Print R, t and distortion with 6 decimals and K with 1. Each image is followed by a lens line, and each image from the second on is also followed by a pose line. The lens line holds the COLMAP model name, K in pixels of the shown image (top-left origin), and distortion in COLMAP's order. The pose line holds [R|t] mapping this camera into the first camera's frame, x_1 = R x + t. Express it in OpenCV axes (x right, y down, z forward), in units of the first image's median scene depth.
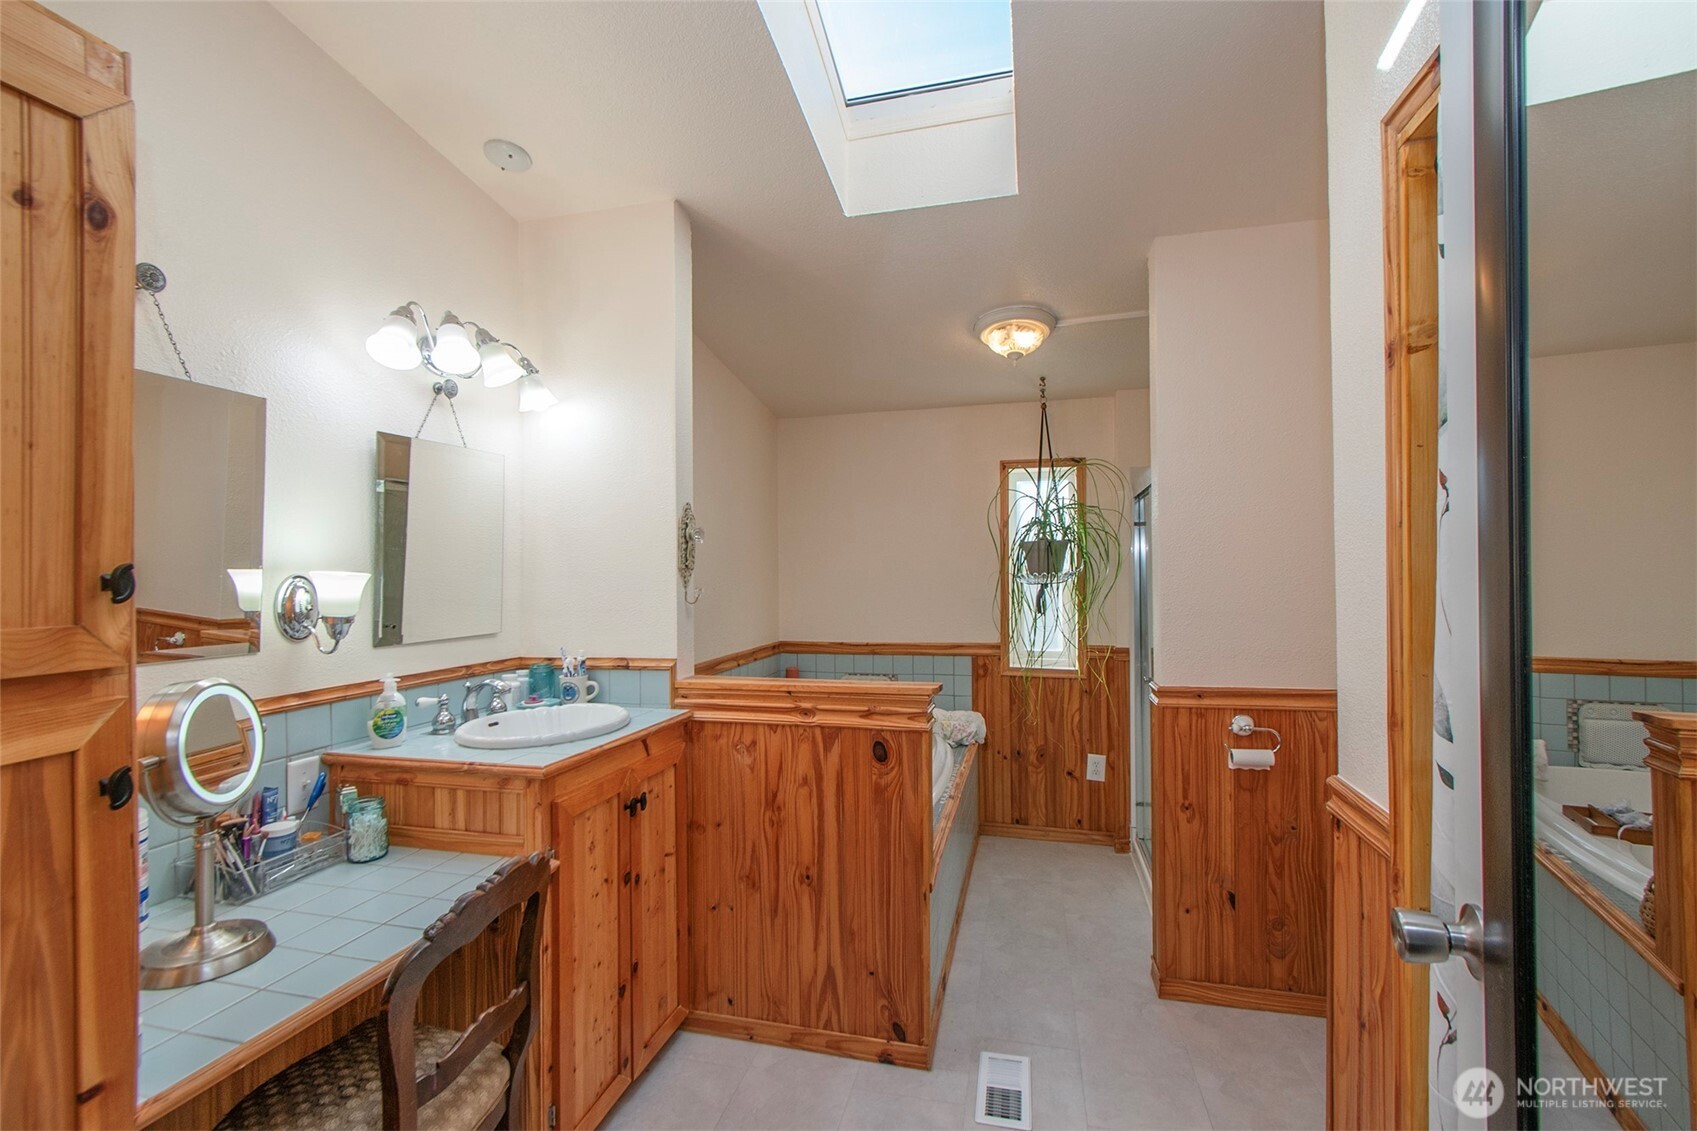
lens RADIAL K [[758.0, 0, 844.2], [0, 758.0, 557.4], [0, 0, 1]] dist [0.004669, -0.000797]
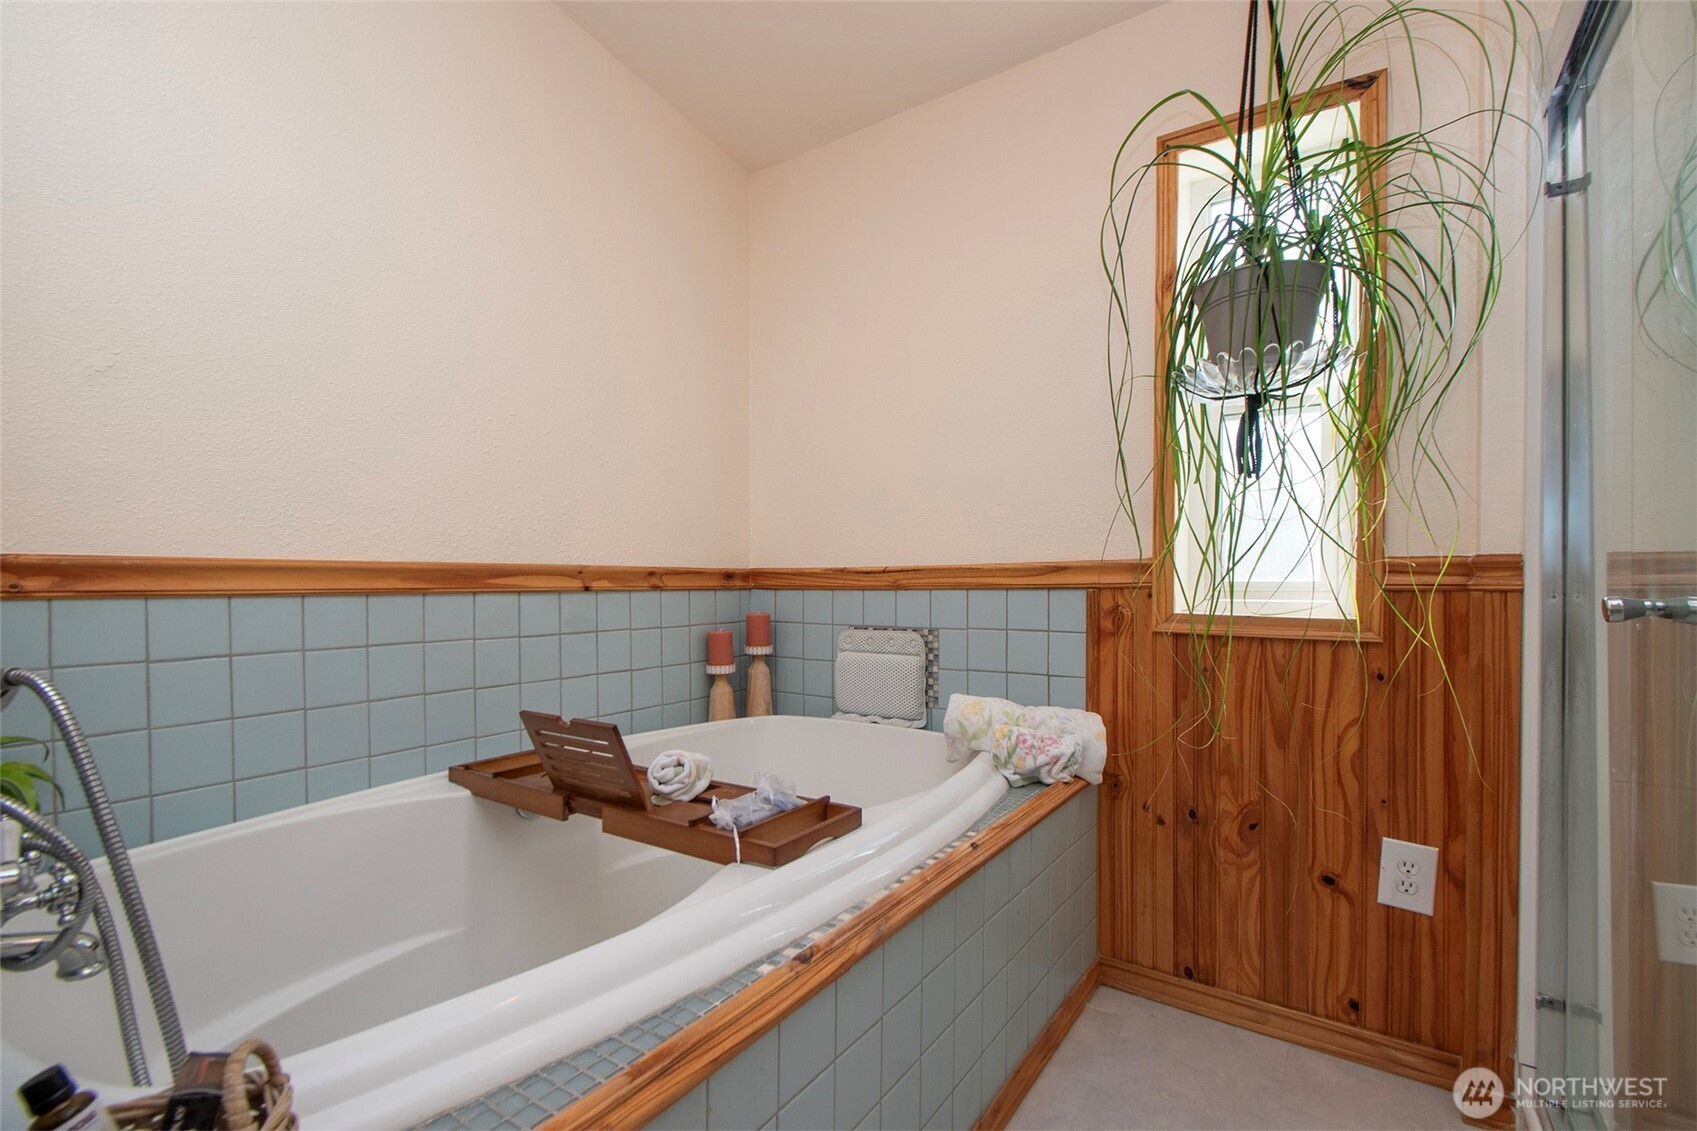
lens RADIAL K [[758.0, 0, 851.7], [0, 758.0, 580.1], [0, 0, 1]] dist [0.004669, -0.000797]
pose [[0.947738, 0.010999, -0.318860, 0.185527], [-0.007675, 0.999902, 0.011681, 0.124595], [0.318957, -0.008623, 0.947730, 0.543426]]
